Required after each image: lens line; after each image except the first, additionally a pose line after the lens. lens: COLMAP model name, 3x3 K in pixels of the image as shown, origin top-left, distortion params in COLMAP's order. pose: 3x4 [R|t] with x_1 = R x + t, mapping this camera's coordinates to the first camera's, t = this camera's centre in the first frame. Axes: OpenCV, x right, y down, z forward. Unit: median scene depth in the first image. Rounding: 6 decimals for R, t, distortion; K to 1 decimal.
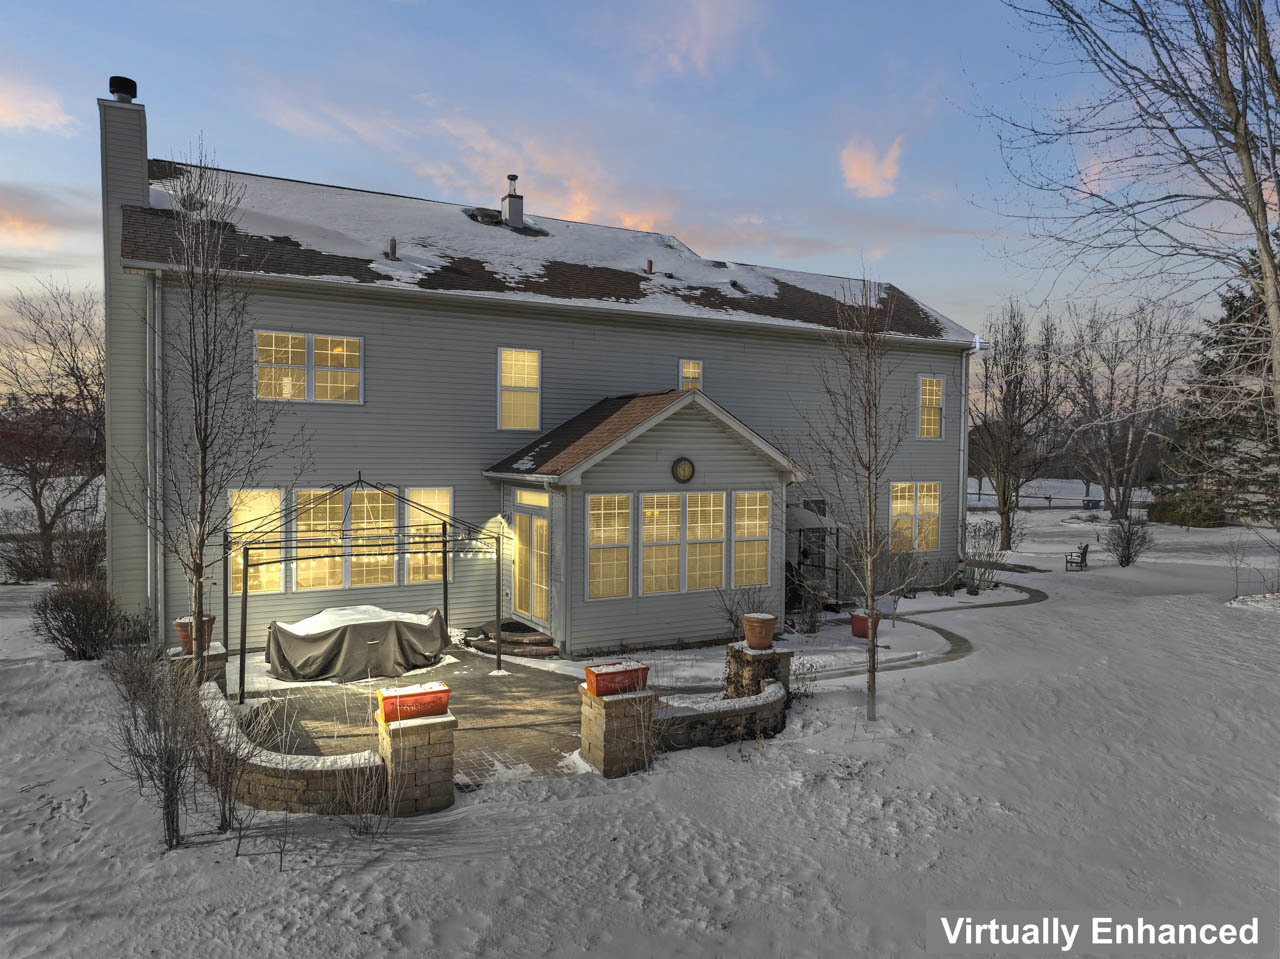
lens RADIAL K [[888.5, 0, 640.0], [0, 888.5, 479.5], [0, 0, 1]] dist [0.005722, 0.002806]
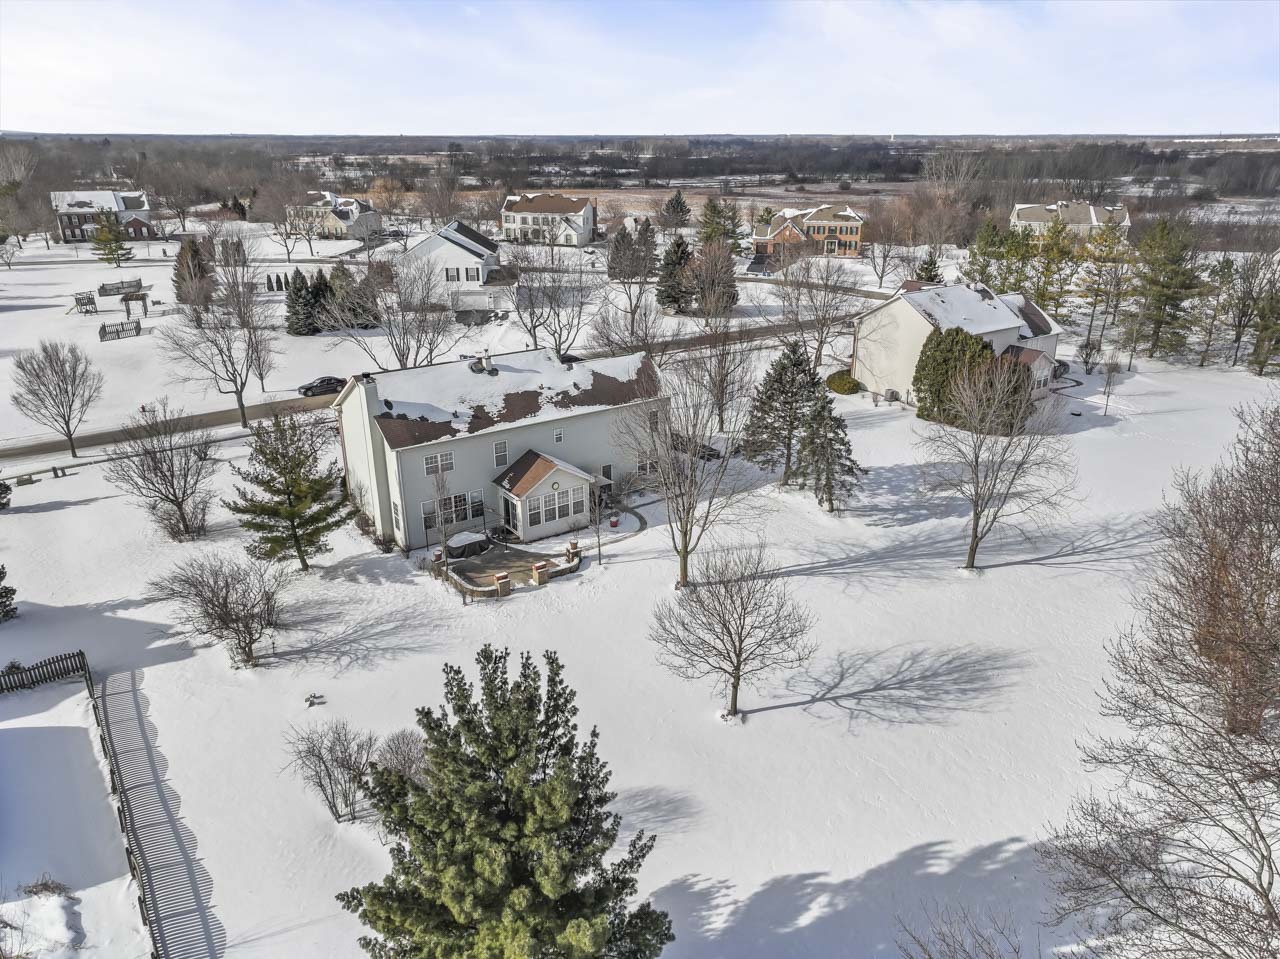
lens RADIAL K [[888.5, 0, 640.0], [0, 888.5, 479.5], [0, 0, 1]] dist [0.005722, 0.002806]
pose [[0.994146, -0.048799, 0.096399, 0.045305], [0.014118, 0.943216, 0.331880, -1.175504], [-0.107120, -0.328576, 0.938383, -2.221577]]
